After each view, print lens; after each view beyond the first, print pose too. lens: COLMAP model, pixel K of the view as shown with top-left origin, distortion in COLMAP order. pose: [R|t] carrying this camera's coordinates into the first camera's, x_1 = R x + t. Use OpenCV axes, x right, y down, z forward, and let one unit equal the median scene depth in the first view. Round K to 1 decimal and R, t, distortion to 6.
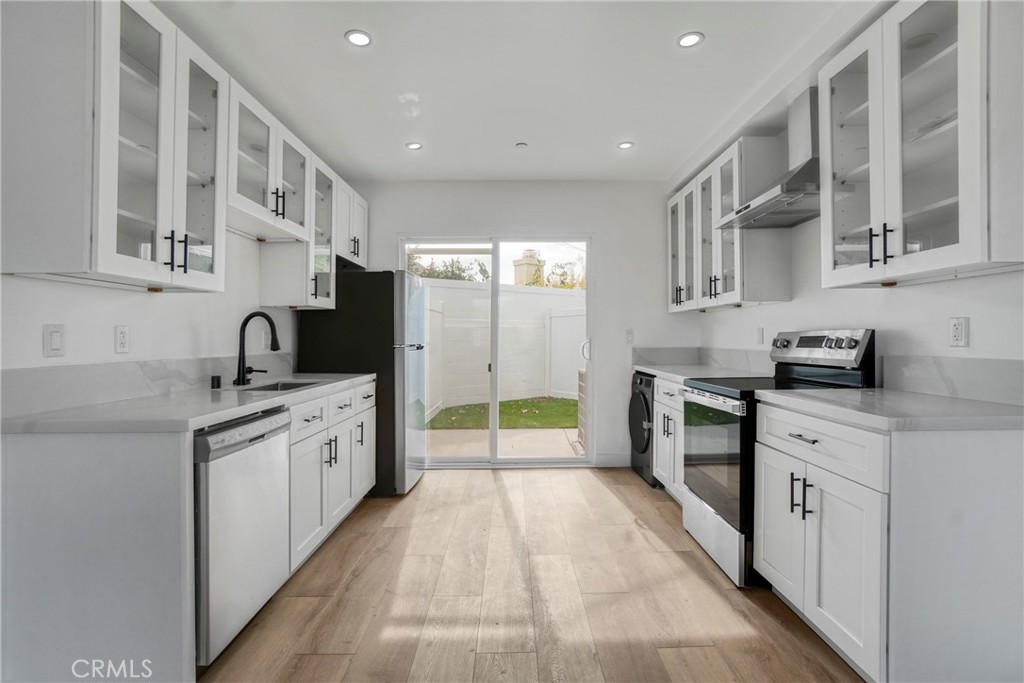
lens RADIAL K [[498.4, 0, 515.3], [0, 498.4, 337.2], [0, 0, 1]] dist [-0.007134, -0.000536]
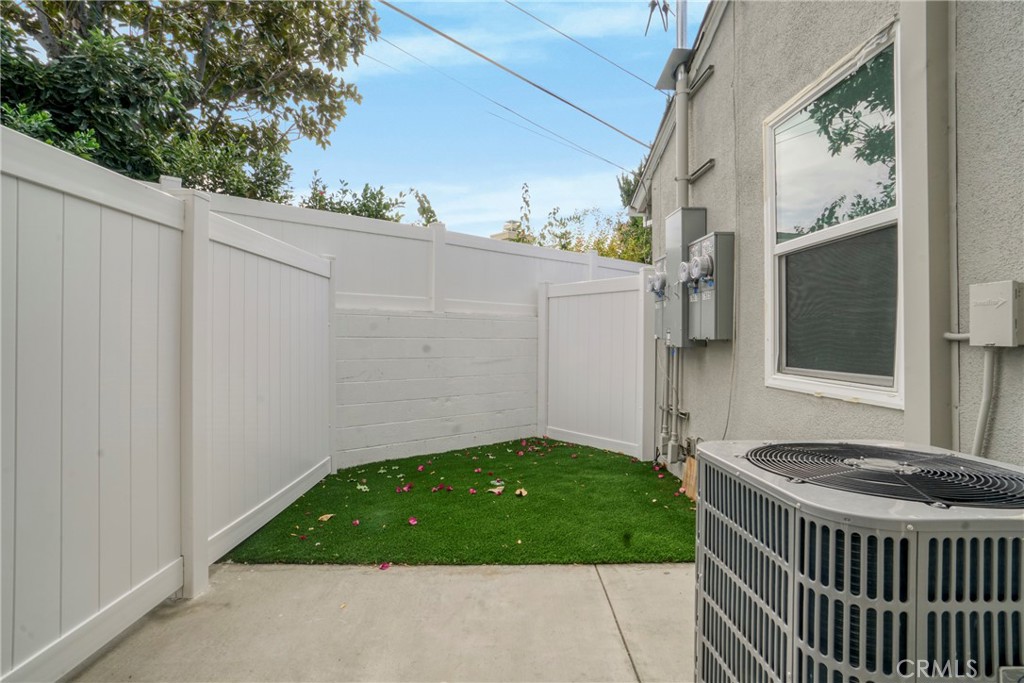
lens RADIAL K [[498.4, 0, 511.1], [0, 498.4, 336.6], [0, 0, 1]] dist [-0.007134, -0.000536]
pose [[0.999665, 0.010806, 0.023534, 0.016749], [-0.010761, 0.999940, -0.002023, 0.005614], [-0.023555, 0.001769, 0.999721, 0.418482]]
